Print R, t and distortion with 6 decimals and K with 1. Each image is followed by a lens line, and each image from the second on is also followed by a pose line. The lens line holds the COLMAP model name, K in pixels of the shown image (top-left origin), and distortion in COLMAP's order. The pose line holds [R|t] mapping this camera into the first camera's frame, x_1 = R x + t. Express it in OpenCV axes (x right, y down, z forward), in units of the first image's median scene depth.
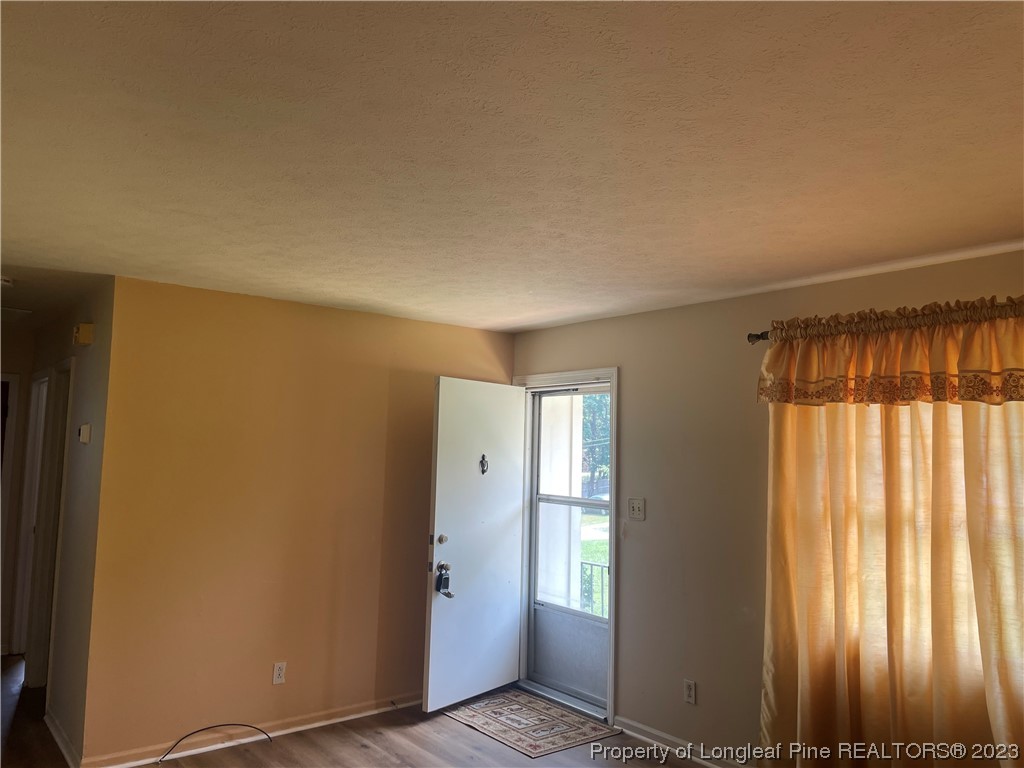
lens RADIAL K [[771.7, 0, 514.9], [0, 771.7, 380.9], [0, 0, 1]] dist [0.048278, -0.064707]
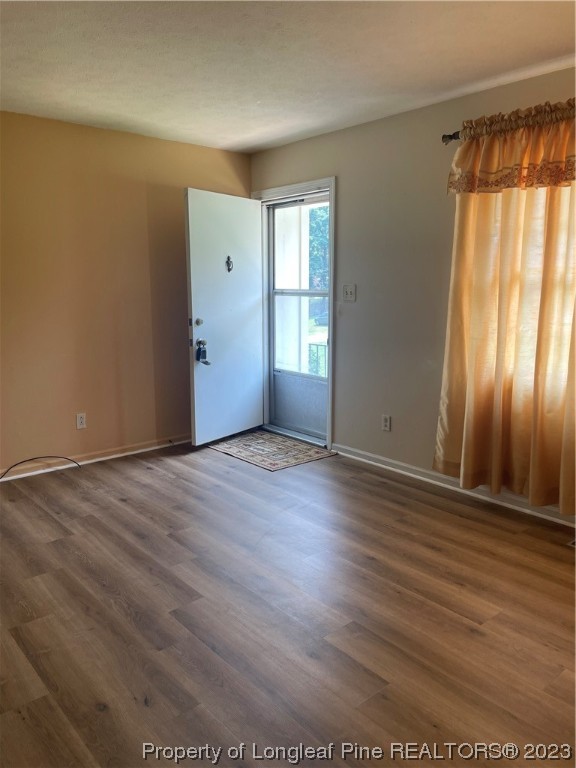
lens RADIAL K [[578.8, 0, 282.6], [0, 578.8, 382.7], [0, 0, 1]] dist [0.048278, -0.064707]
pose [[0.999183, -0.032154, 0.024496, 0.020912], [0.024612, 0.964668, 0.262318, 0.060459], [-0.032066, -0.261501, 0.964670, 0.043665]]
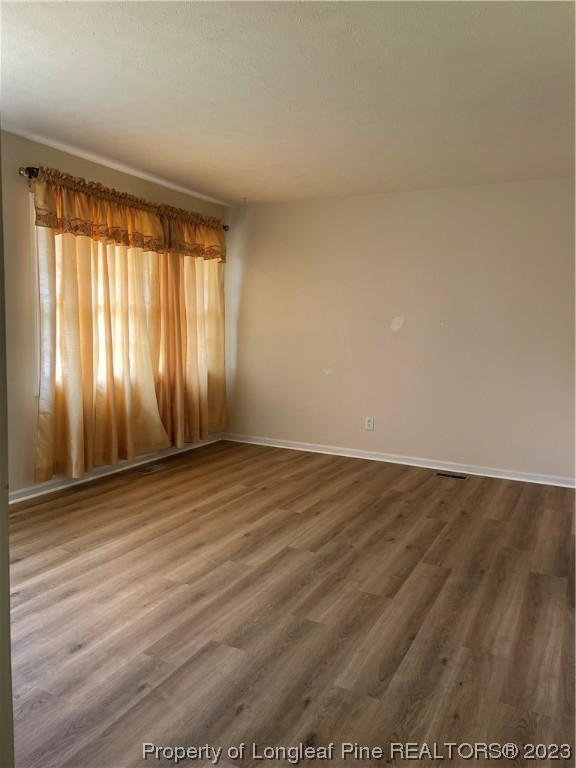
lens RADIAL K [[578.8, 0, 290.8], [0, 578.8, 388.5], [0, 0, 1]] dist [0.048278, -0.064707]
pose [[-0.410671, -0.137842, 0.901304, -0.739631], [-0.119247, 0.988136, 0.096788, 0.142085], [-0.903952, -0.067730, -0.422236, 0.916772]]
